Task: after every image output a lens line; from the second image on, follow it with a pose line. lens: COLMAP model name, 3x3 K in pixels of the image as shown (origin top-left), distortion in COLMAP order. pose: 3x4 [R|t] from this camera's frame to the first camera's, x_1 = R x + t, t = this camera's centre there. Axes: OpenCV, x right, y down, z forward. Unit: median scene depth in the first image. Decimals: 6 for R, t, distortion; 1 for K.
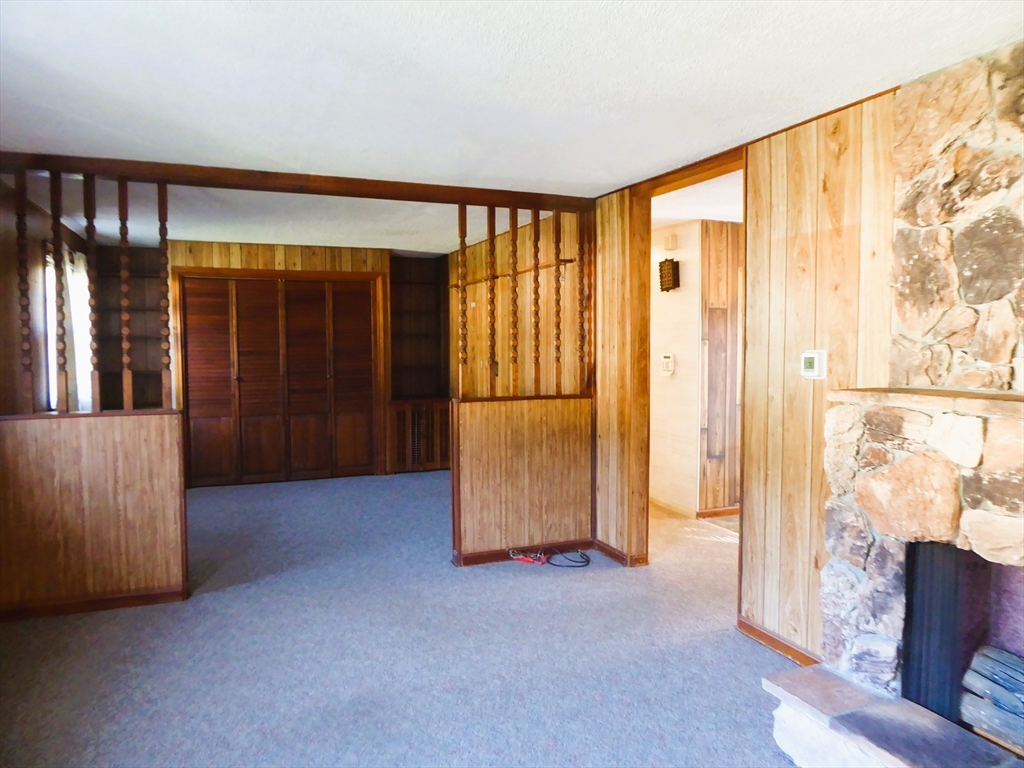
lens RADIAL K [[722.9, 0, 521.4], [0, 722.9, 381.0], [0, 0, 1]] dist [-0.032762, 0.001304]
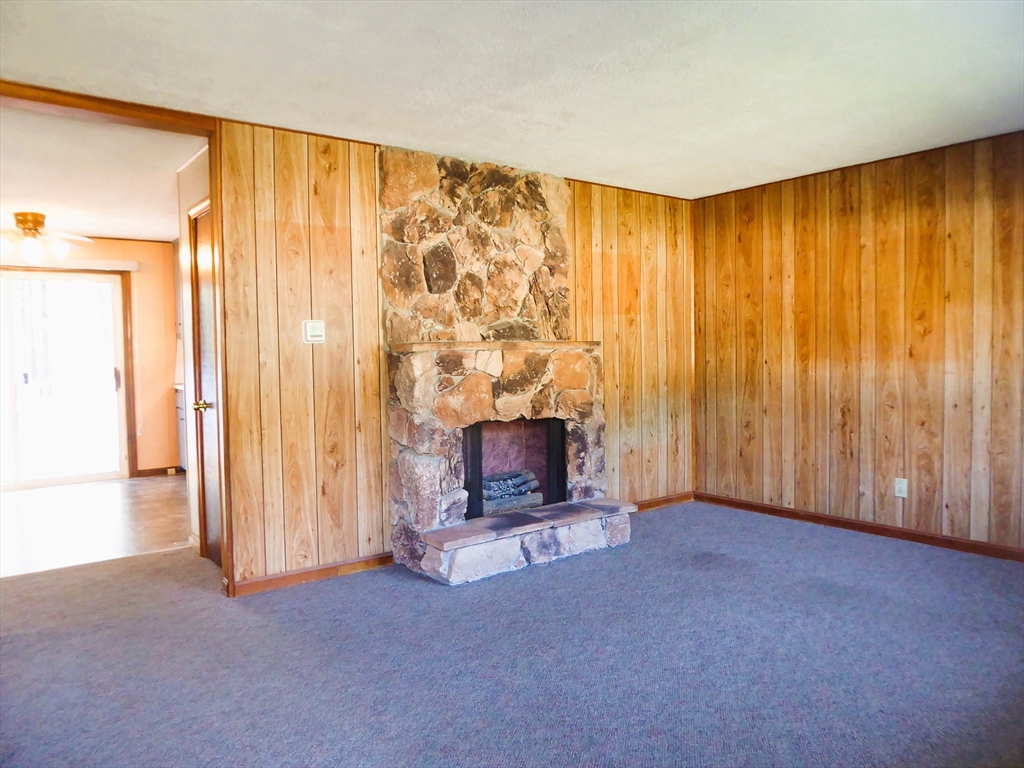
lens RADIAL K [[722.9, 0, 521.4], [0, 722.9, 381.0], [0, 0, 1]] dist [-0.032762, 0.001304]
pose [[-0.264991, -0.033026, 0.963685, -0.921593], [0.069742, 0.996139, 0.053316, 0.021631], [-0.961725, 0.081338, -0.261665, 1.025524]]
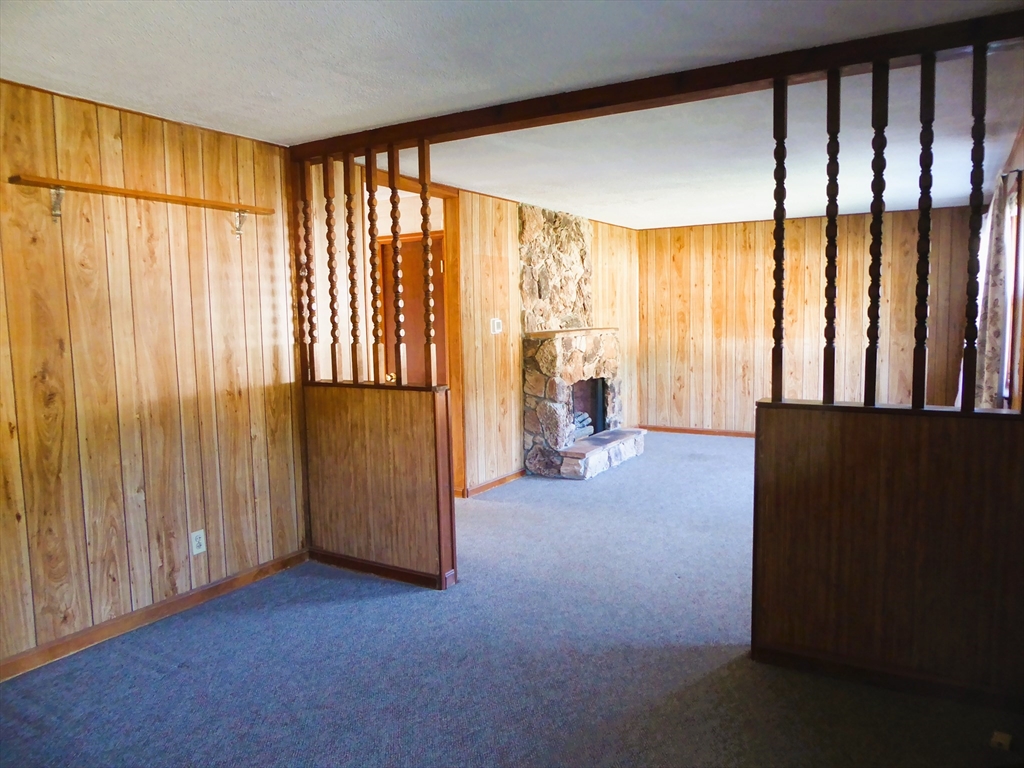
lens RADIAL K [[722.9, 0, 521.4], [0, 722.9, 381.0], [0, 0, 1]] dist [-0.032762, 0.001304]
pose [[-0.598032, -0.060230, 0.799206, -1.227026], [0.066542, 0.989998, 0.124401, -0.117191], [-0.798705, 0.127577, -0.588043, 2.176848]]
